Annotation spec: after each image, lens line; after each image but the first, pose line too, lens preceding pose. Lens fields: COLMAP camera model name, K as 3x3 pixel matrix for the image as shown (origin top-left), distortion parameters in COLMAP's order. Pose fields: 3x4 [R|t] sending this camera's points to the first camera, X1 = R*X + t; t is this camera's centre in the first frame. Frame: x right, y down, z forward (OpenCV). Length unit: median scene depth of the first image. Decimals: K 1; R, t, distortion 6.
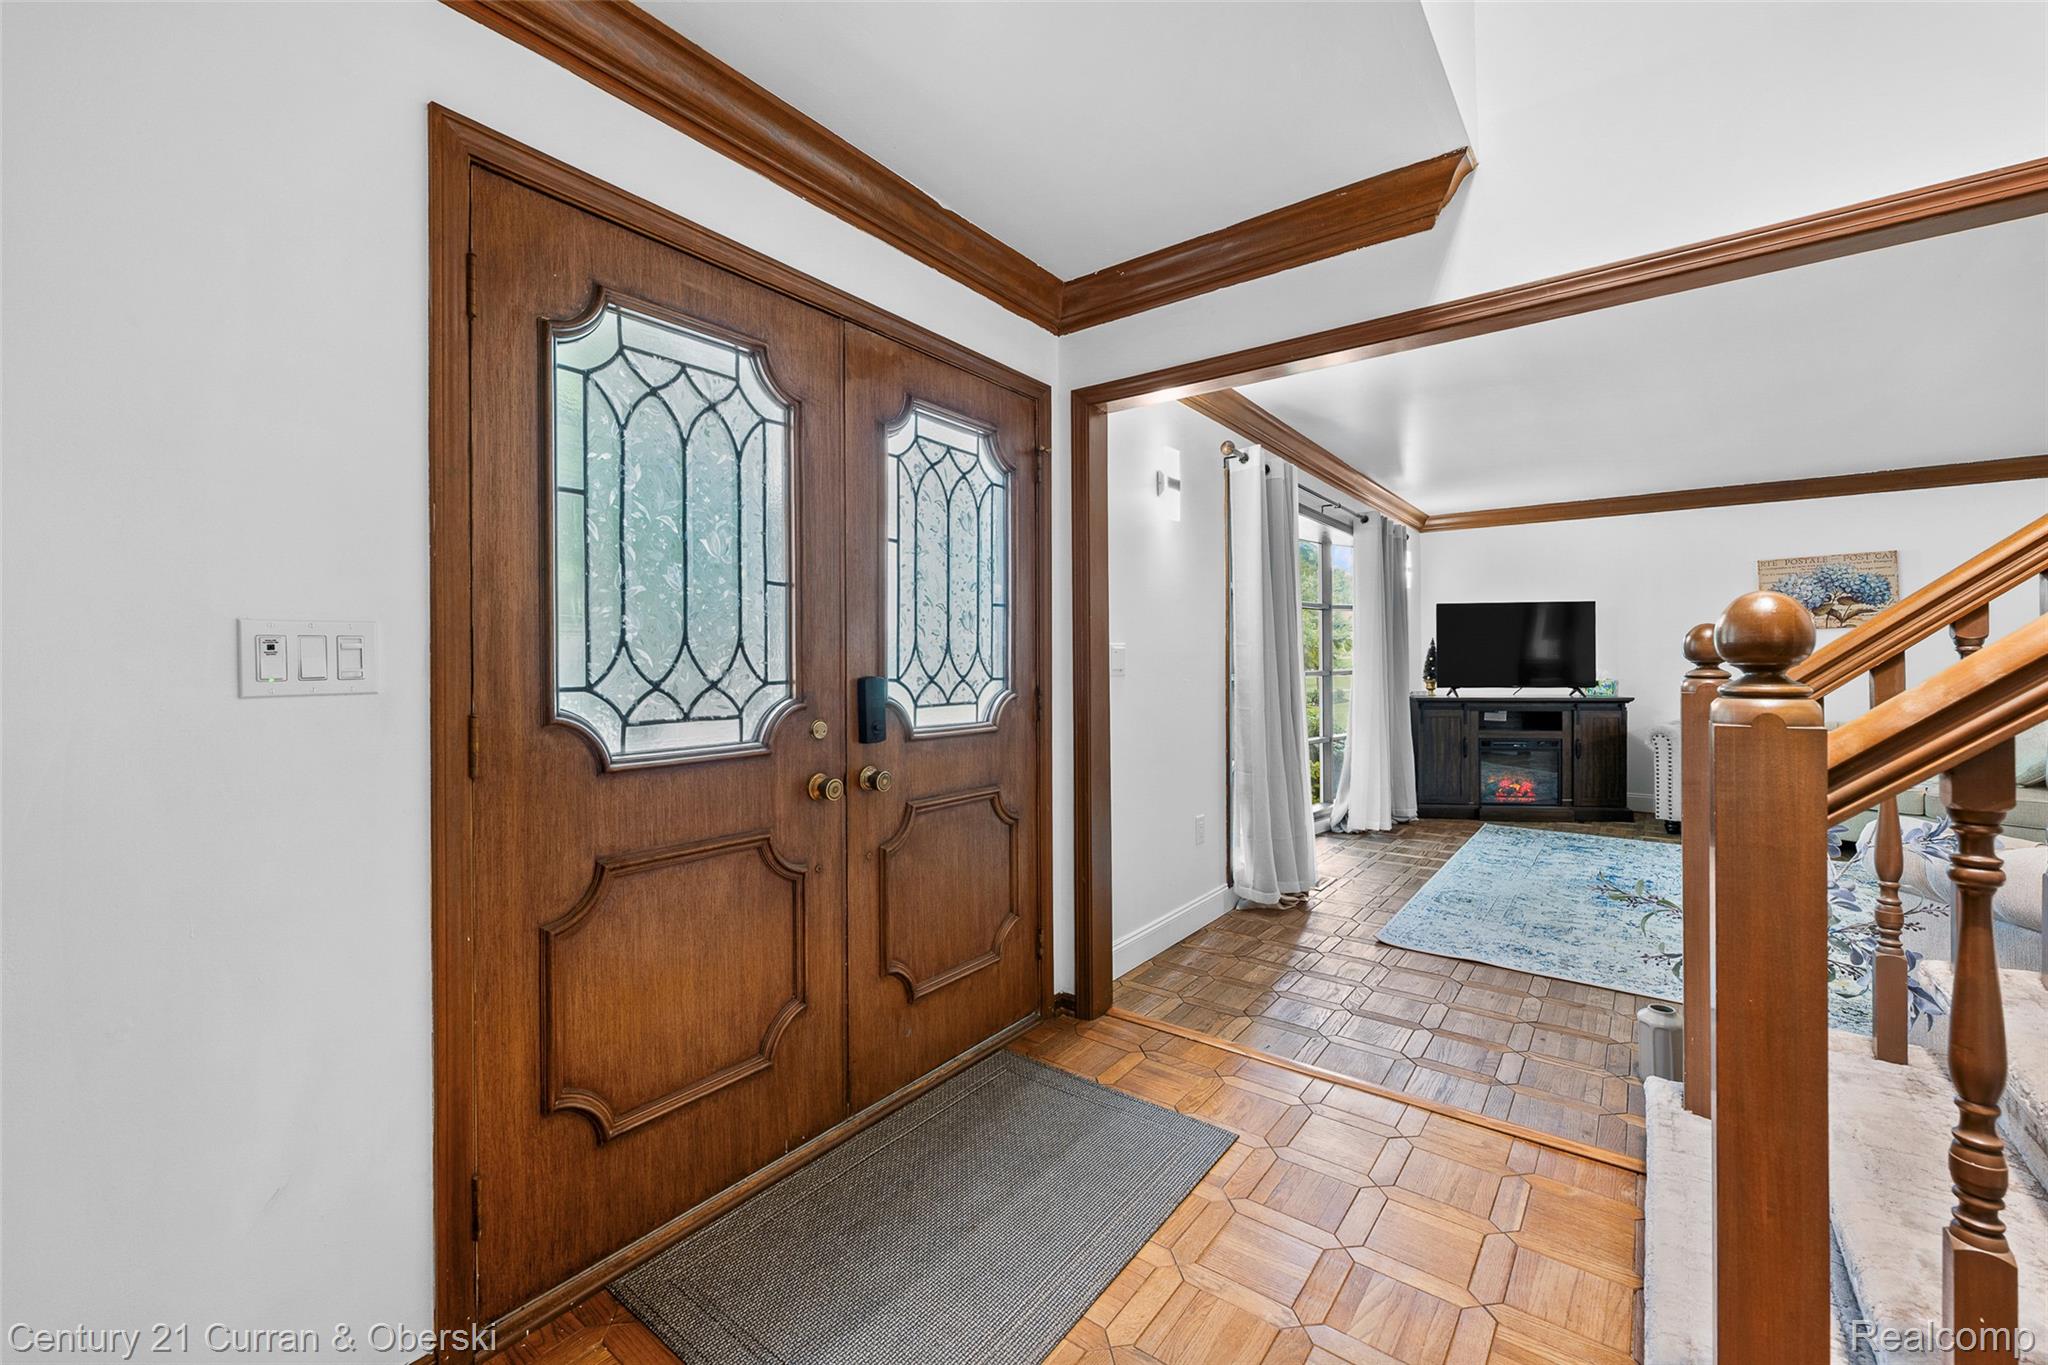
lens RADIAL K [[816.2, 0, 1031.0], [0, 816.2, 667.8], [0, 0, 1]] dist [-0.003650, 0.001200]
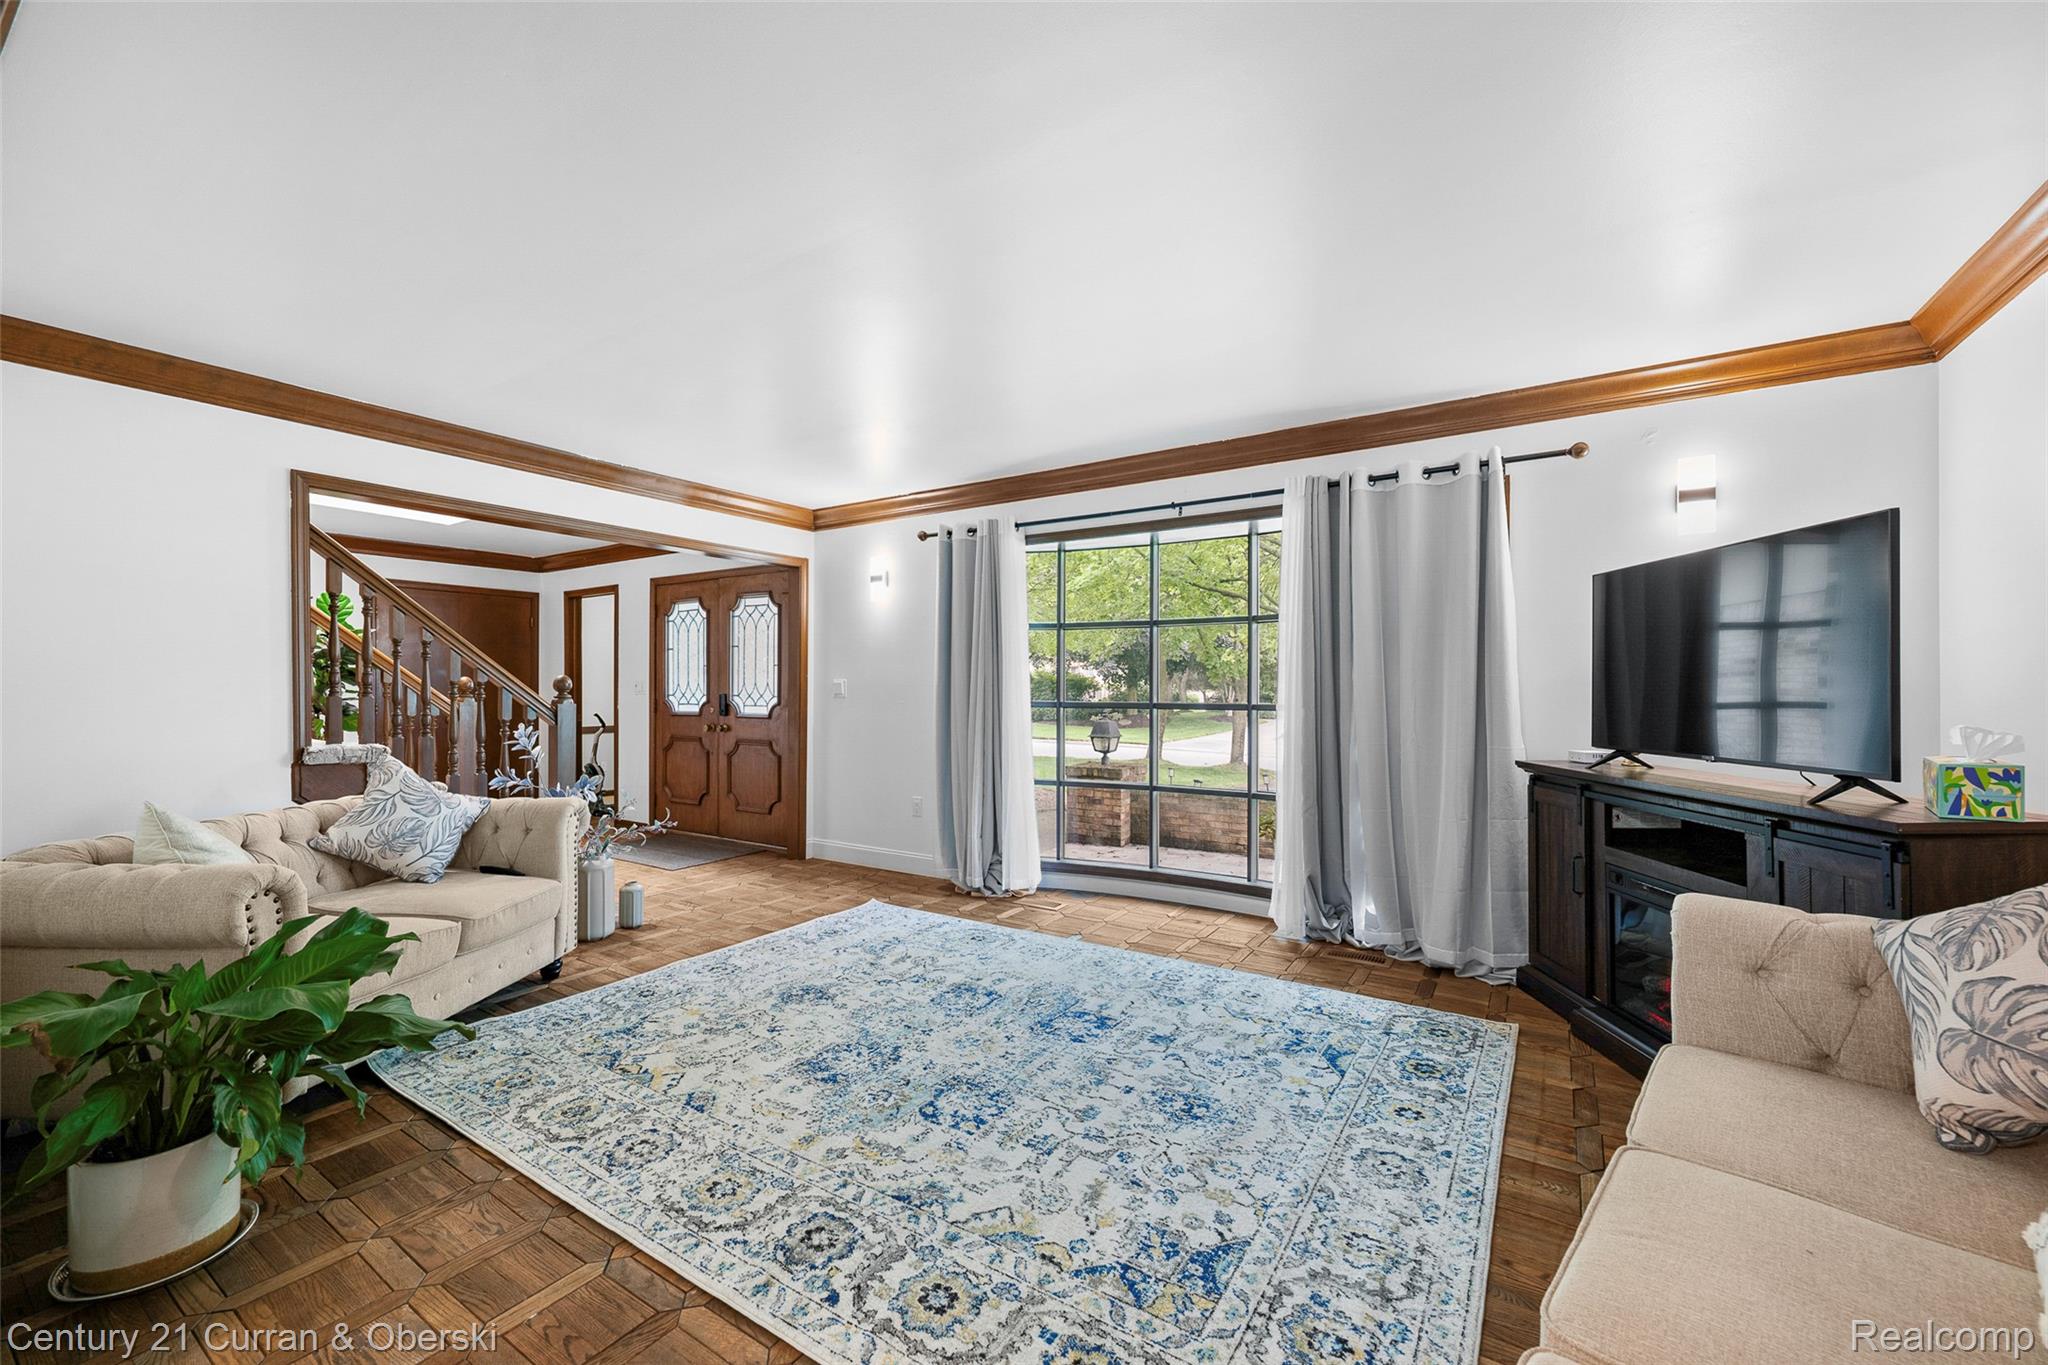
lens RADIAL K [[816.2, 0, 1022.2], [0, 816.2, 684.5], [0, 0, 1]] dist [-0.003650, 0.001200]
pose [[0.071519, 0.000538, -0.997439, 1.055809], [-0.006931, 0.999976, 0.000042, -0.011356], [0.997415, 0.006911, 0.071521, 0.691055]]
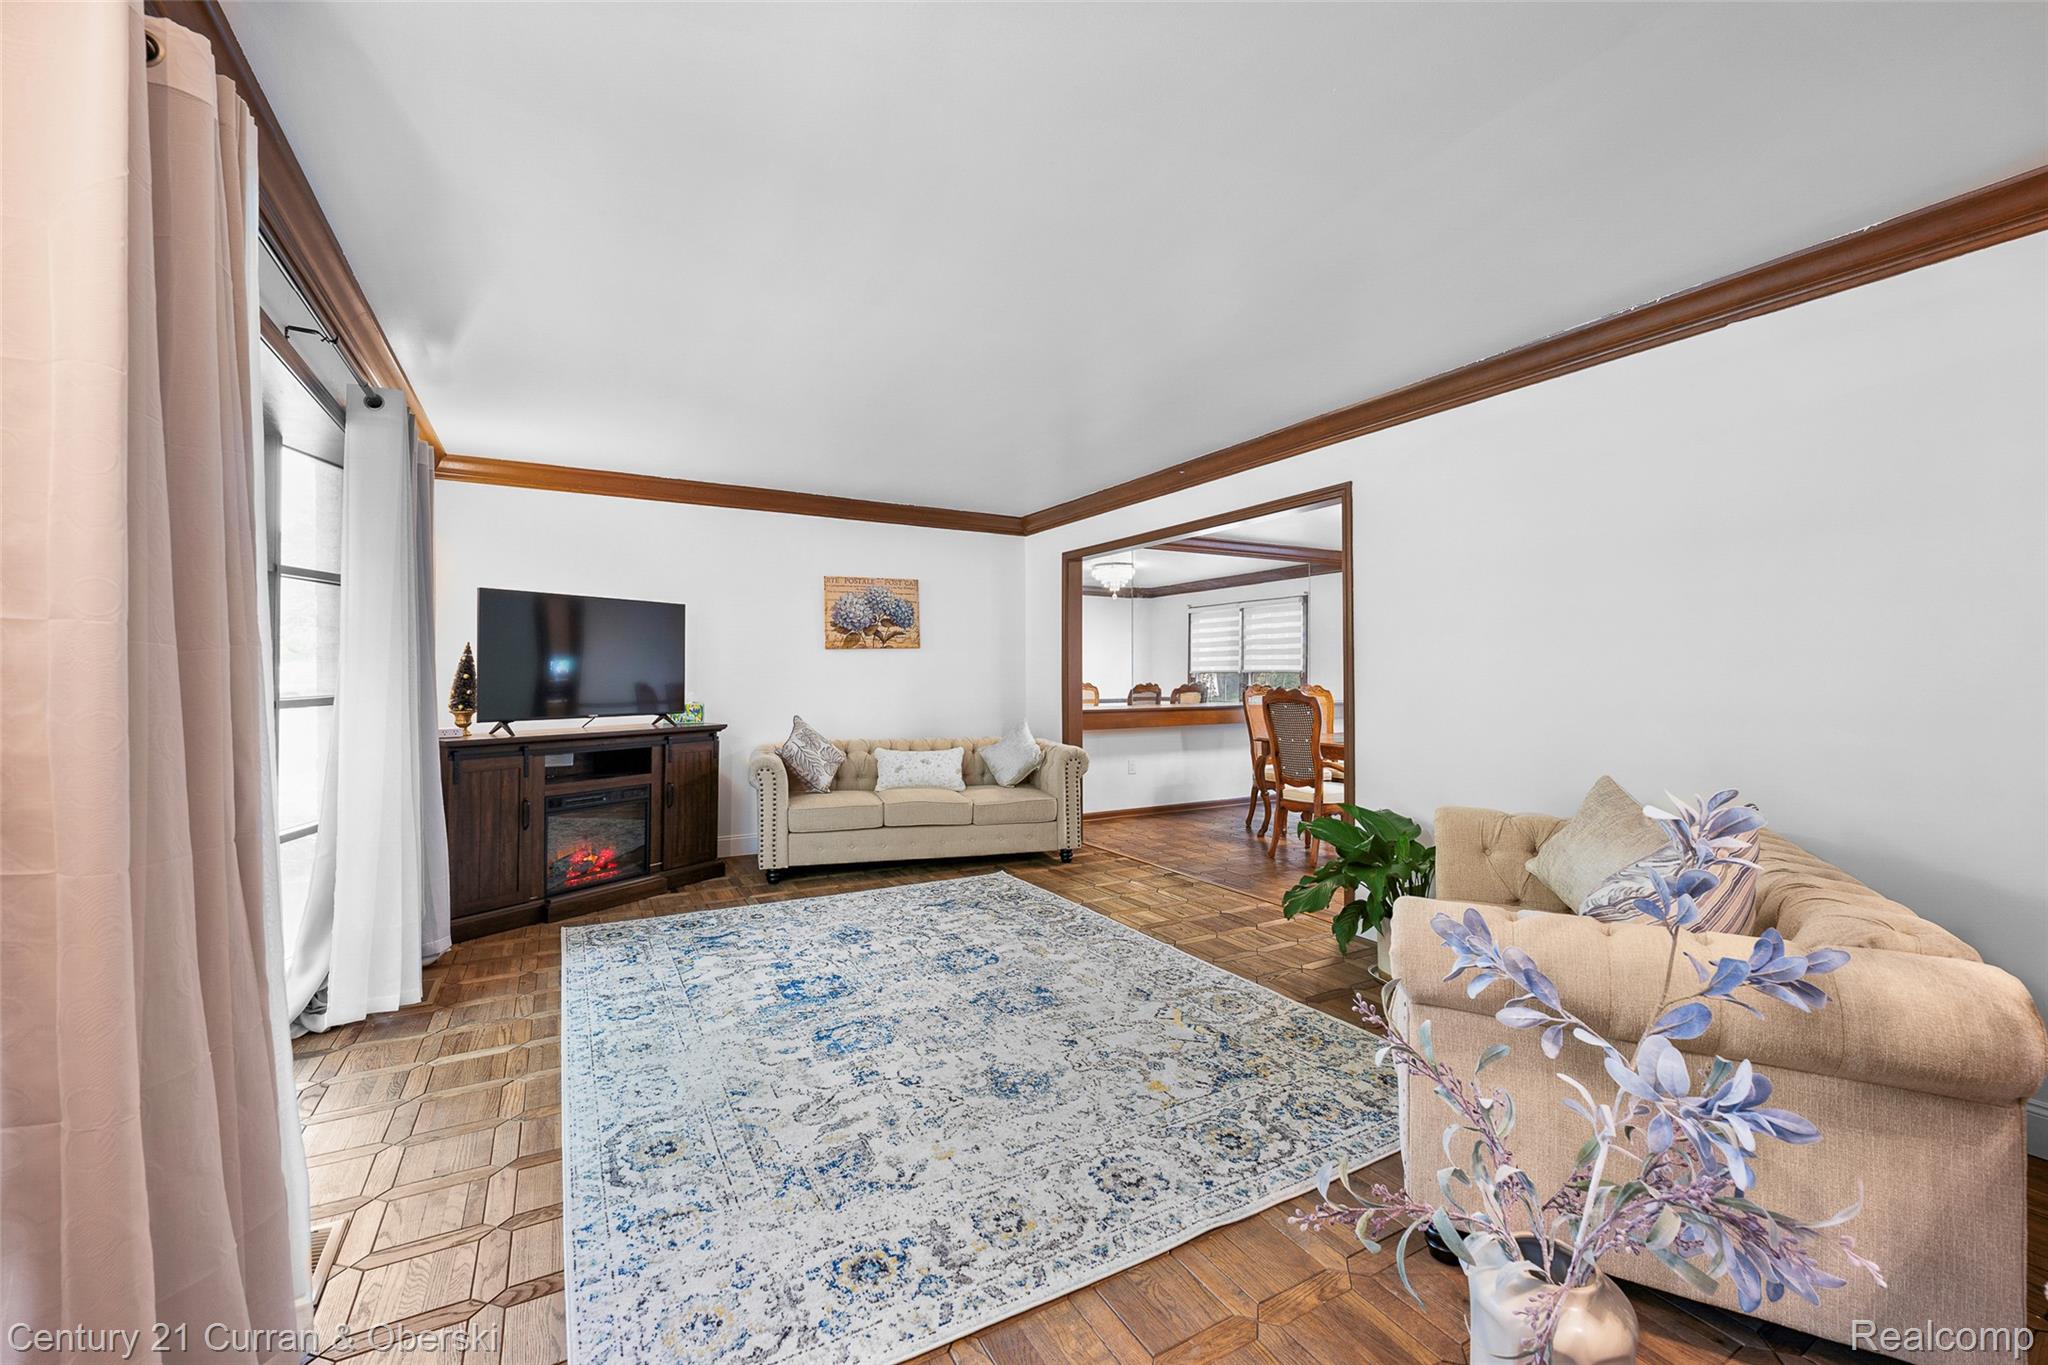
lens RADIAL K [[816.2, 0, 1020.0], [0, 816.2, 666.7], [0, 0, 1]] dist [-0.003650, 0.001200]
pose [[0.400444, 0.015898, 0.916183, 0.105248], [0.004849, 0.999799, -0.019468, -0.004465], [-0.916308, 0.012238, 0.400286, 0.413815]]
